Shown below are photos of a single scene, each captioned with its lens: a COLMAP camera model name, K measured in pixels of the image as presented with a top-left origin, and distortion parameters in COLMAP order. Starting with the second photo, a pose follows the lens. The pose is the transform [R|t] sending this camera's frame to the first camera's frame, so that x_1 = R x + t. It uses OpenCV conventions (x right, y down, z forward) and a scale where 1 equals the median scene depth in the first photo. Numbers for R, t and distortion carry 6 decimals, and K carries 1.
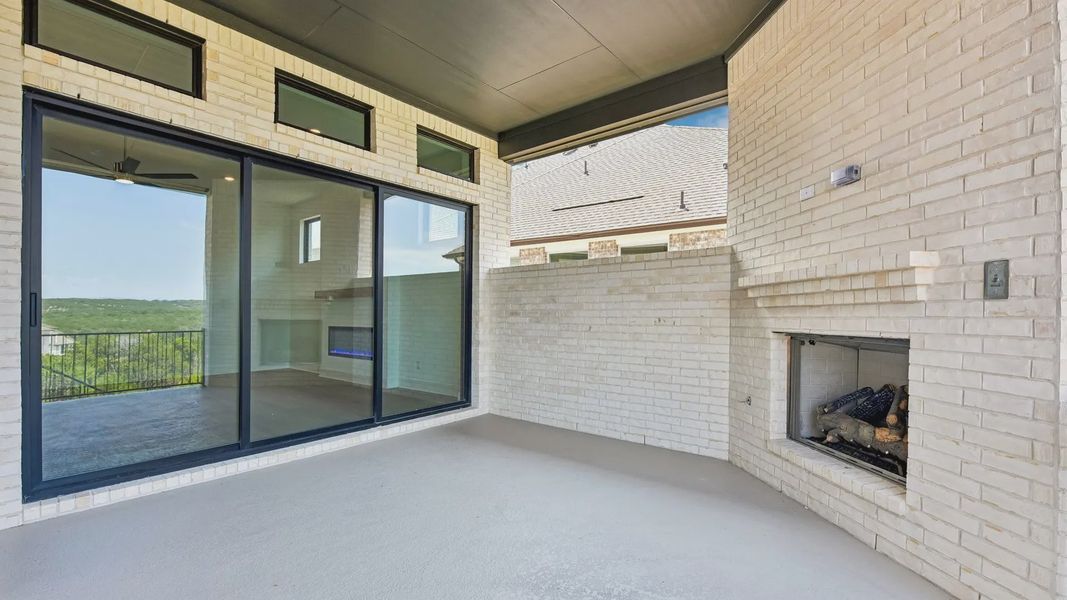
lens RADIAL K [[450.1, 0, 536.6], [0, 450.1, 297.5], [0, 0, 1]] dist [0.001712, -0.003235]
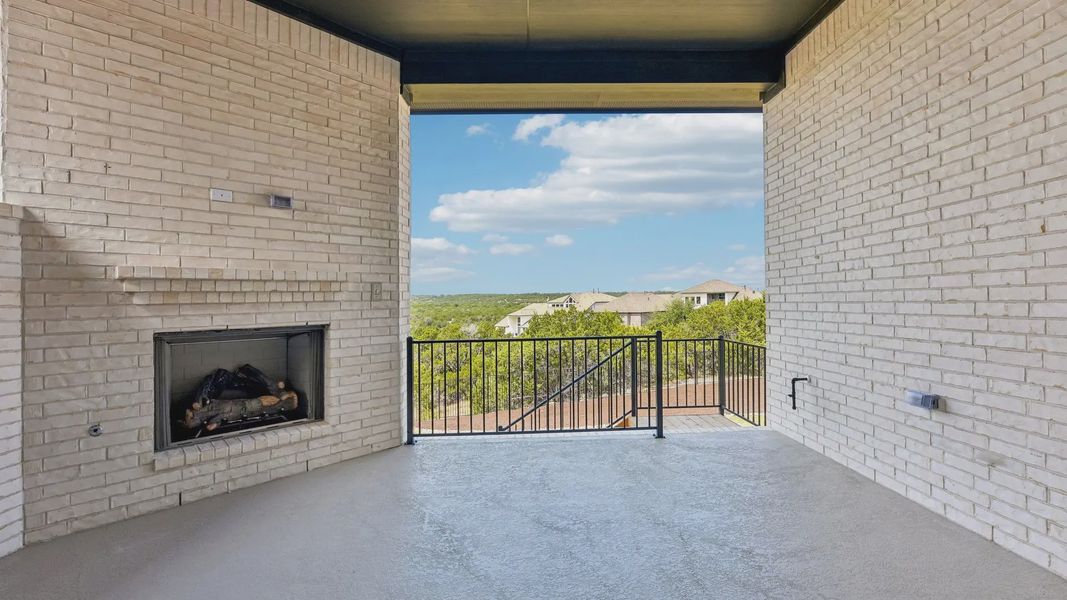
lens RADIAL K [[450.1, 0, 536.7], [0, 450.1, 301.4], [0, 0, 1]] dist [0.001712, -0.003235]
pose [[-0.641340, 0.011559, 0.767170, -0.744863], [-0.012807, 0.999586, -0.025768, 0.035502], [-0.767150, -0.026351, -0.640926, 1.222286]]
